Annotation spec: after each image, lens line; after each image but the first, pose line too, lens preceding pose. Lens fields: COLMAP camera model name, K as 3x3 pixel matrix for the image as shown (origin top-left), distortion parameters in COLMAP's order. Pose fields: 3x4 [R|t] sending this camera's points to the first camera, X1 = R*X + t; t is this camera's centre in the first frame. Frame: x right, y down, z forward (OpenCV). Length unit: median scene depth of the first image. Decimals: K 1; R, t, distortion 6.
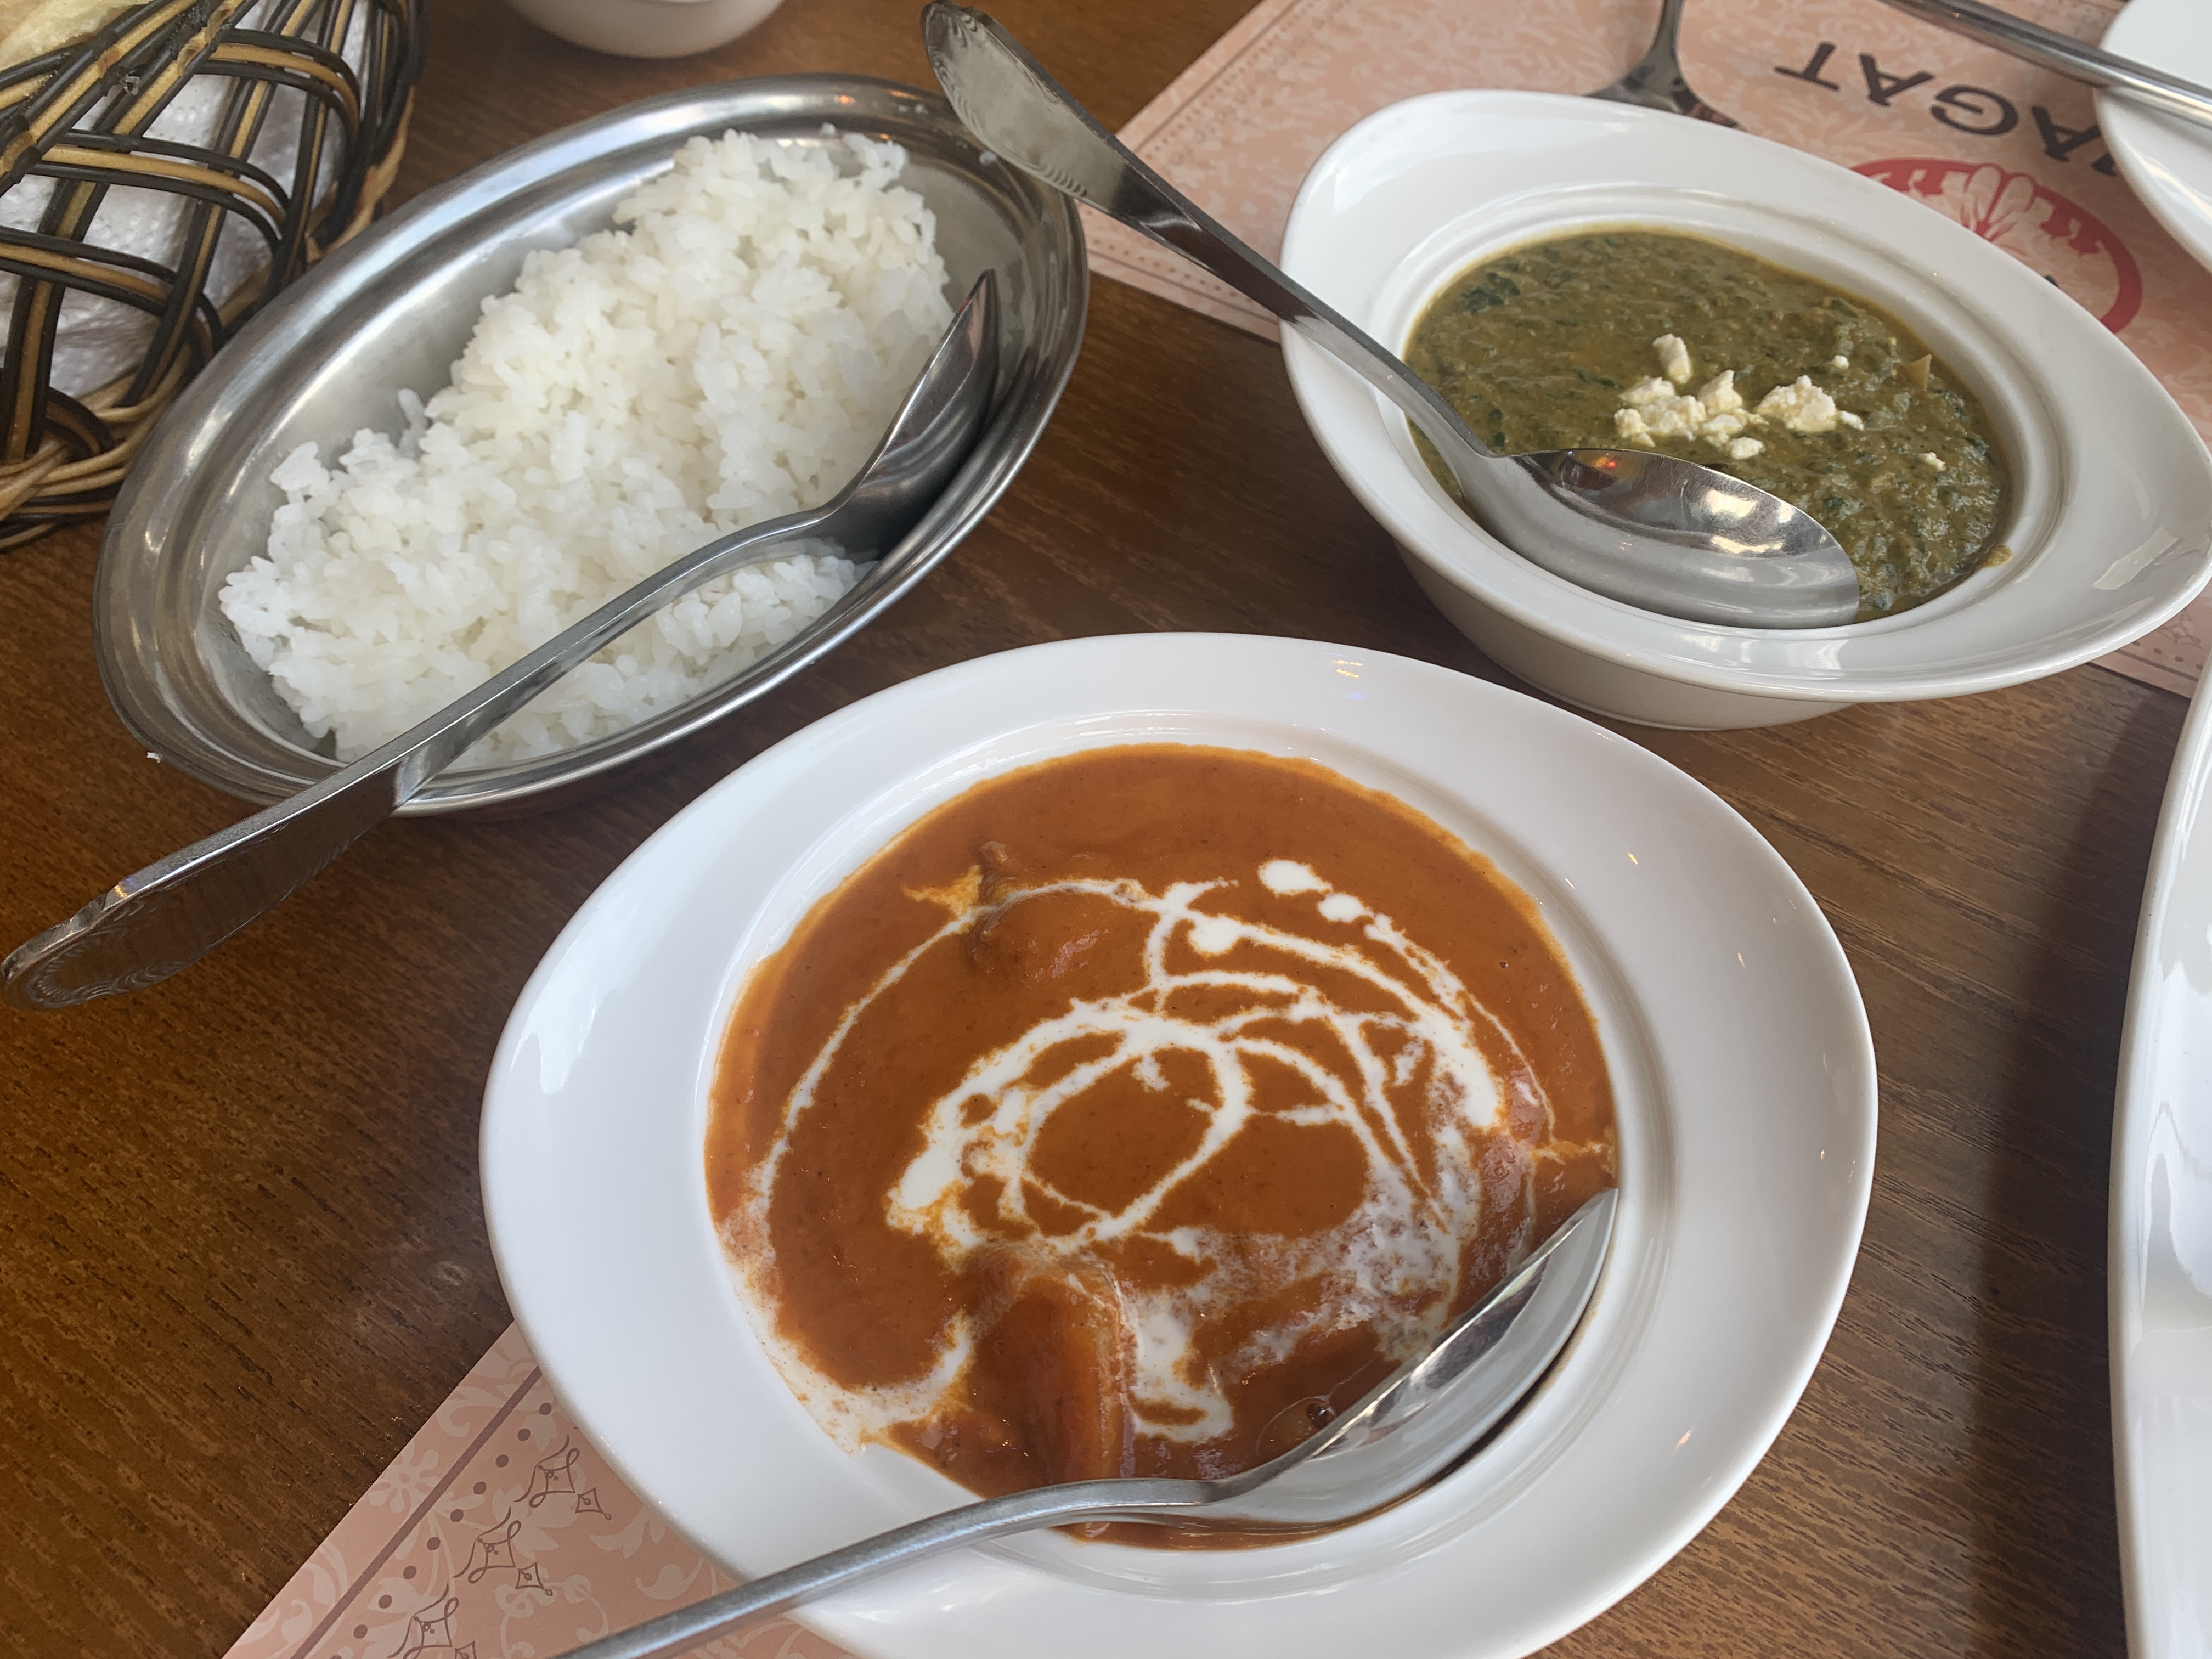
lens RADIAL K [[1670.4, 0, 1106.0], [0, 1670.4, 829.5], [0, 0, 1]] dist [0.047924, -0.003655]
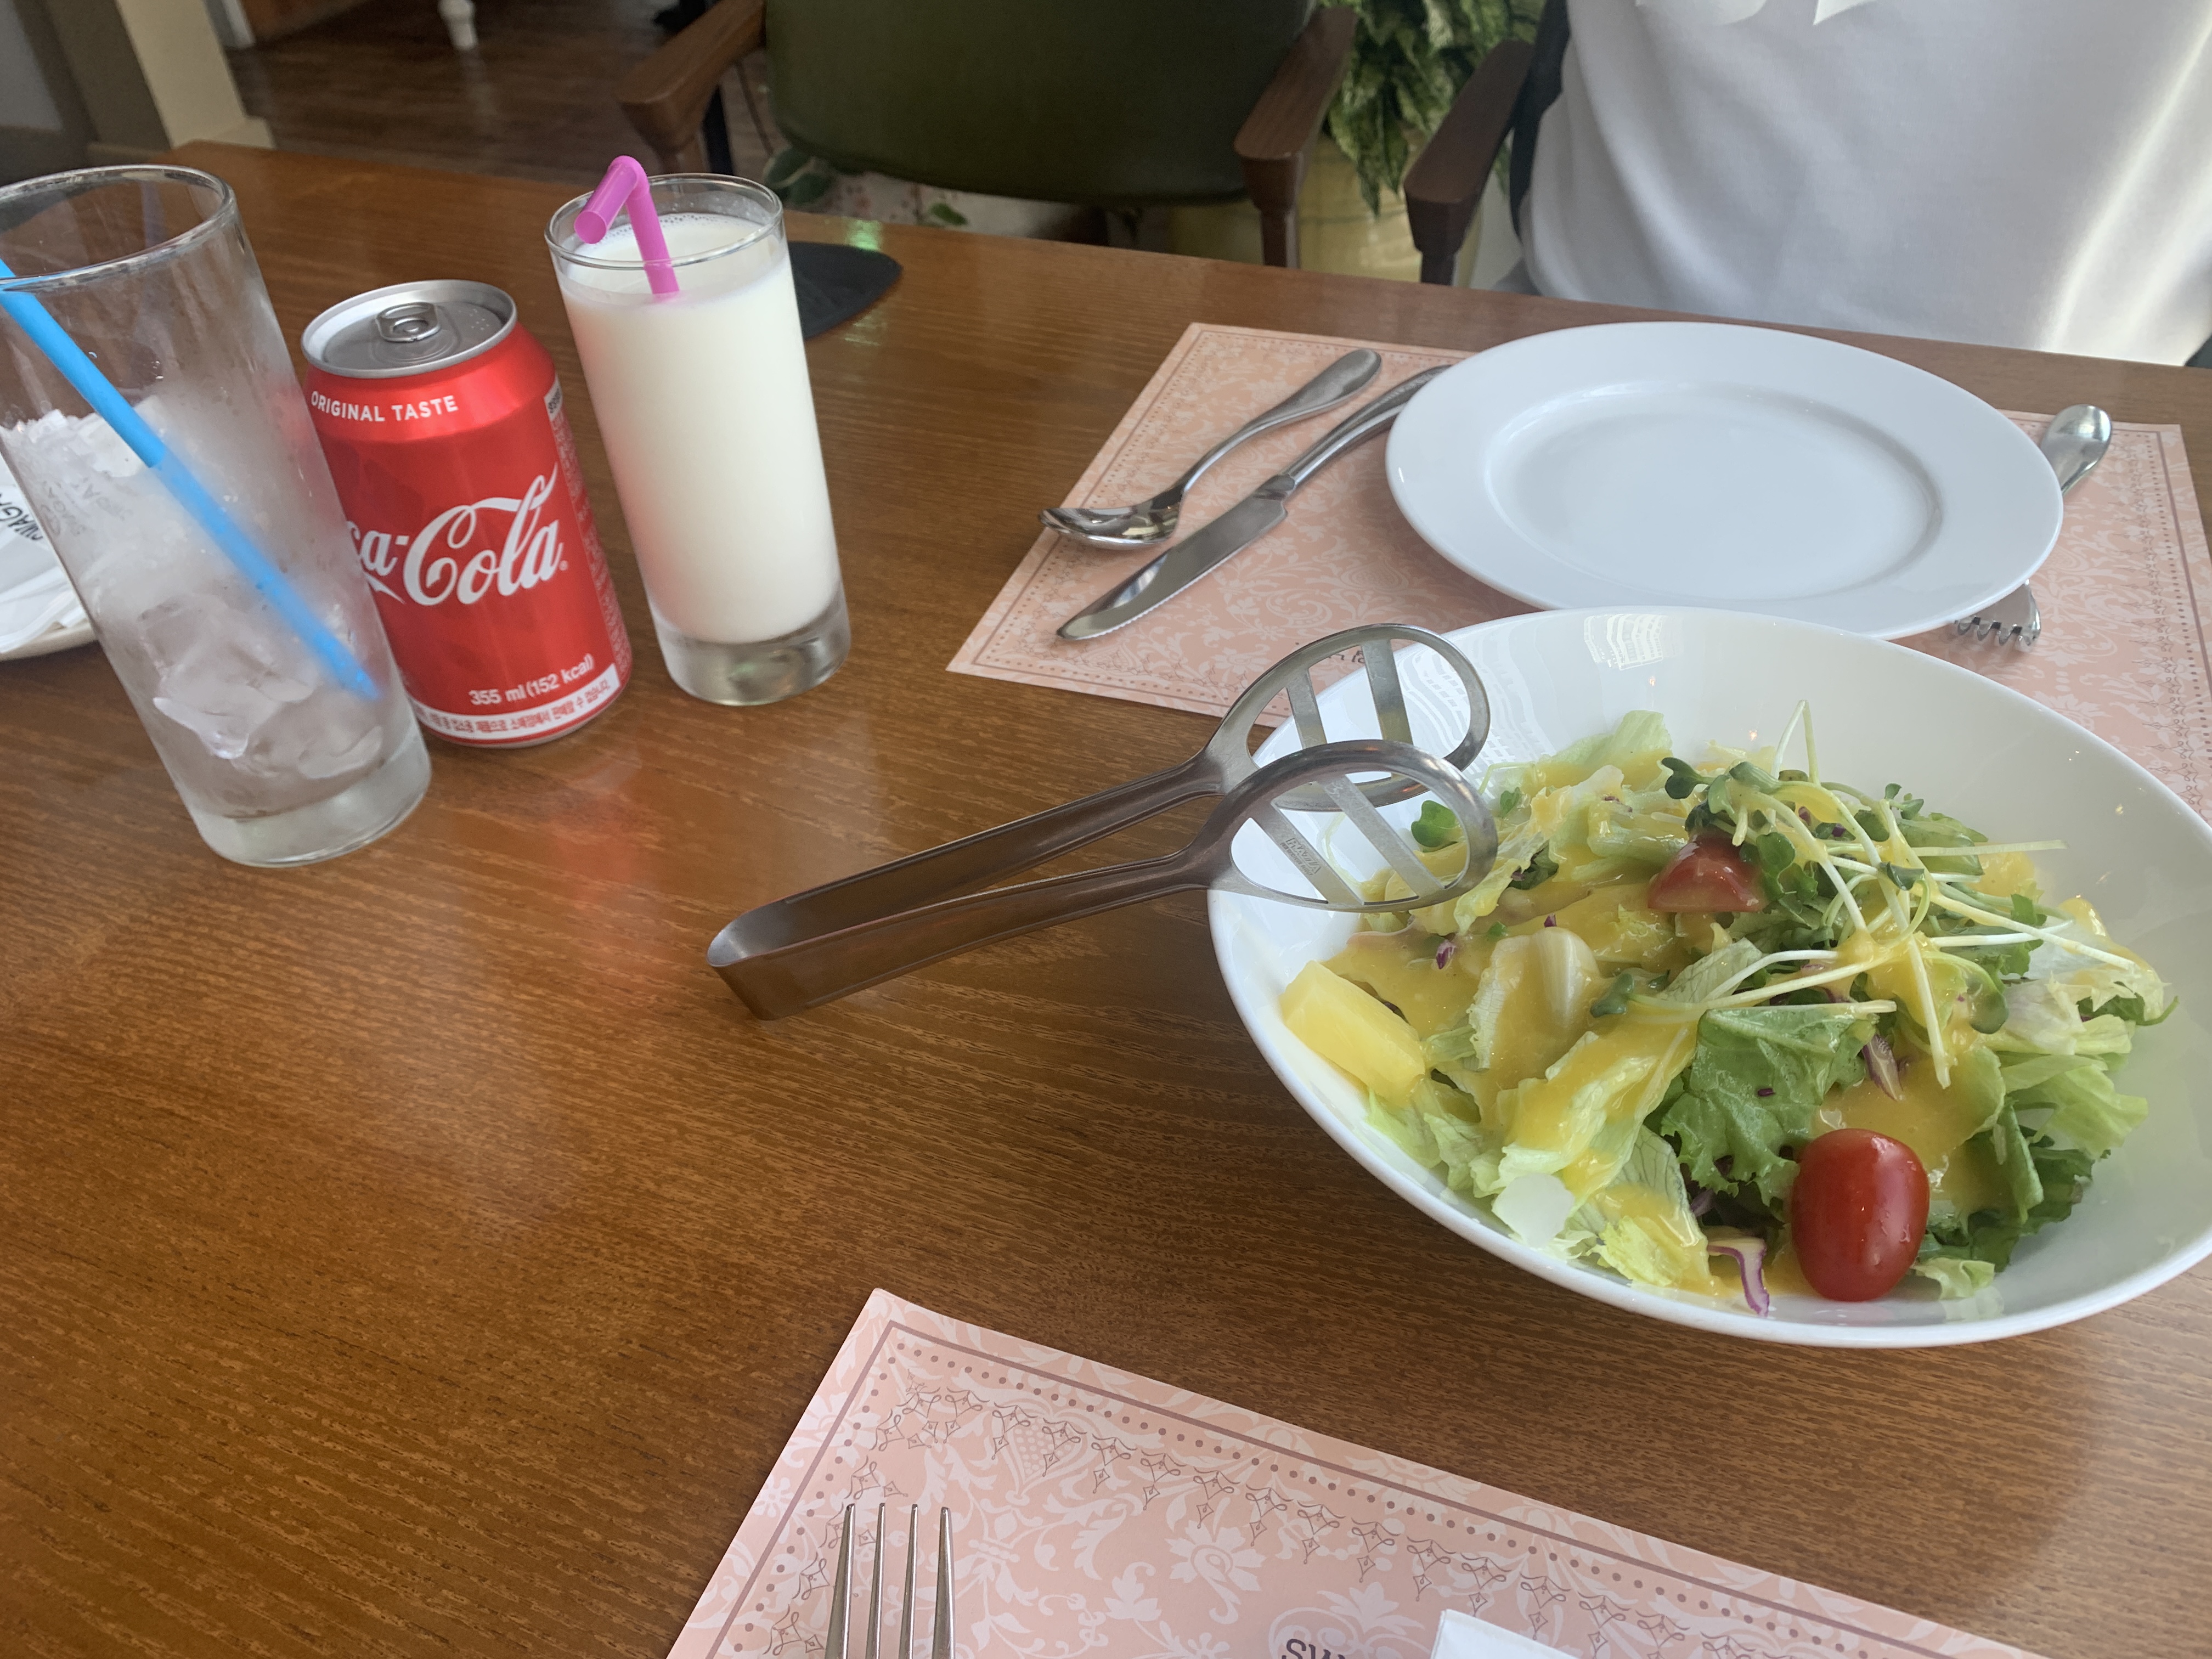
lens RADIAL K [[1670.4, 0, 1106.0], [0, 1670.4, 829.5], [0, 0, 1]] dist [0.047924, -0.003655]
pose [[0.979311, -0.181679, 0.089117, -0.132982], [0.196899, 0.957116, -0.212509, 0.174727], [-0.046687, 0.225659, 0.973087, -0.589582]]
